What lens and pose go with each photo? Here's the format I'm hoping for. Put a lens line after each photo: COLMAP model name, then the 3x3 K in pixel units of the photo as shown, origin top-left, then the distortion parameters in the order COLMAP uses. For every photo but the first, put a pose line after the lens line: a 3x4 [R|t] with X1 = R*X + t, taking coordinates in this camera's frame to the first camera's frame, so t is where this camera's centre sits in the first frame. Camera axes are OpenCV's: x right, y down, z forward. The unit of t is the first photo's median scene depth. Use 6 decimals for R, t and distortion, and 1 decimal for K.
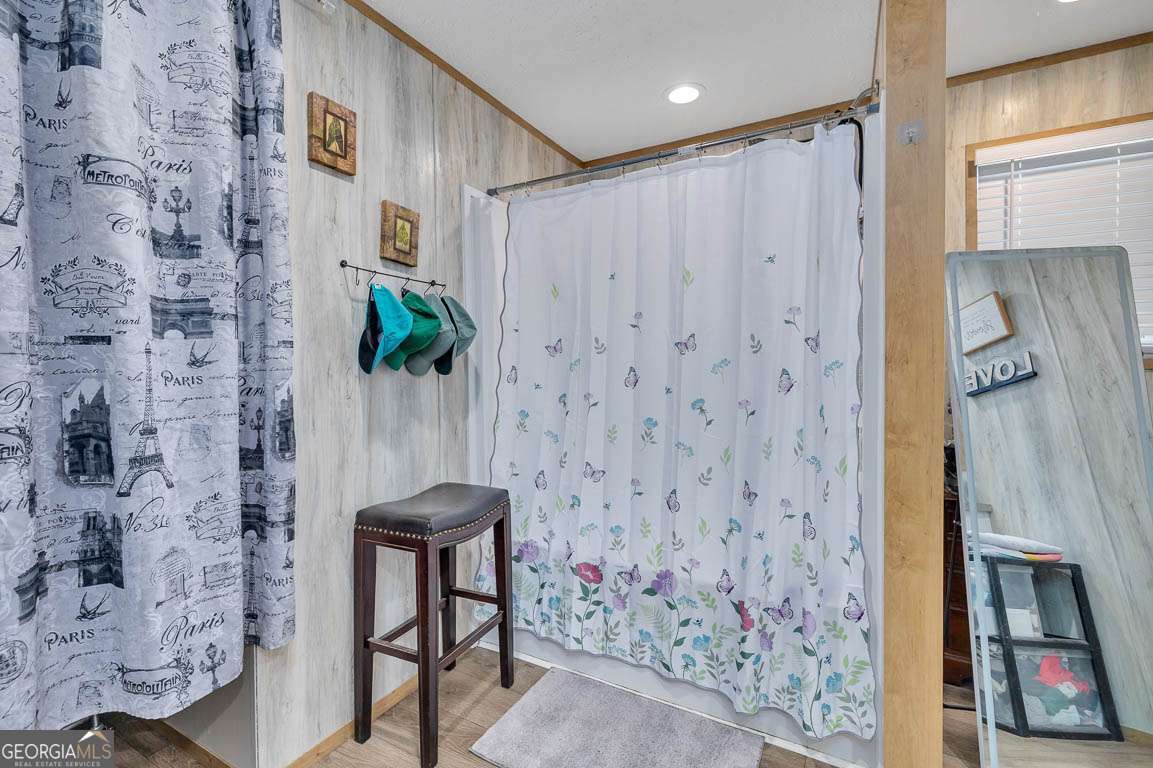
lens RADIAL K [[520.0, 0, 575.1], [0, 520.0, 376.4], [0, 0, 1]] dist [0.002815, -0.000337]
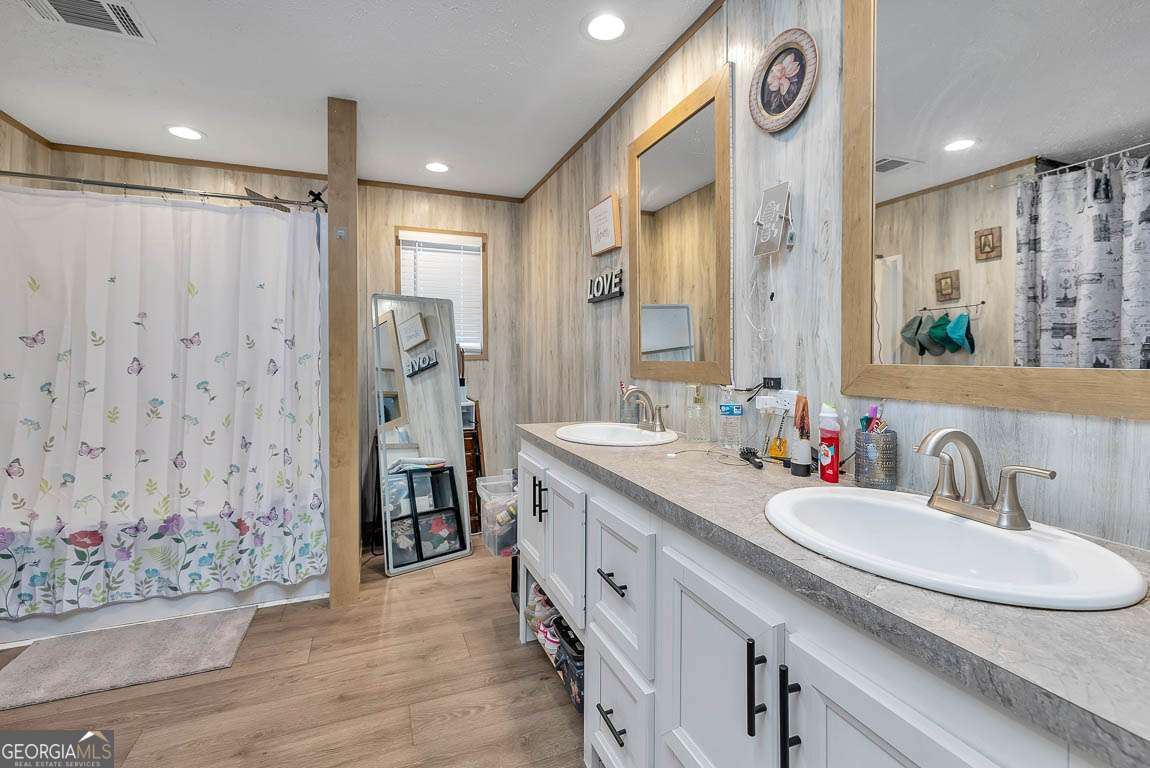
lens RADIAL K [[518.6, 0, 585.2], [0, 518.6, 360.9], [0, 0, 1]] dist [0.002815, -0.000337]
pose [[0.636253, 0.000082, 0.771480, -0.163867], [0.012536, 0.999867, -0.010446, 0.016341], [-0.771378, 0.016317, 0.636167, -0.595174]]
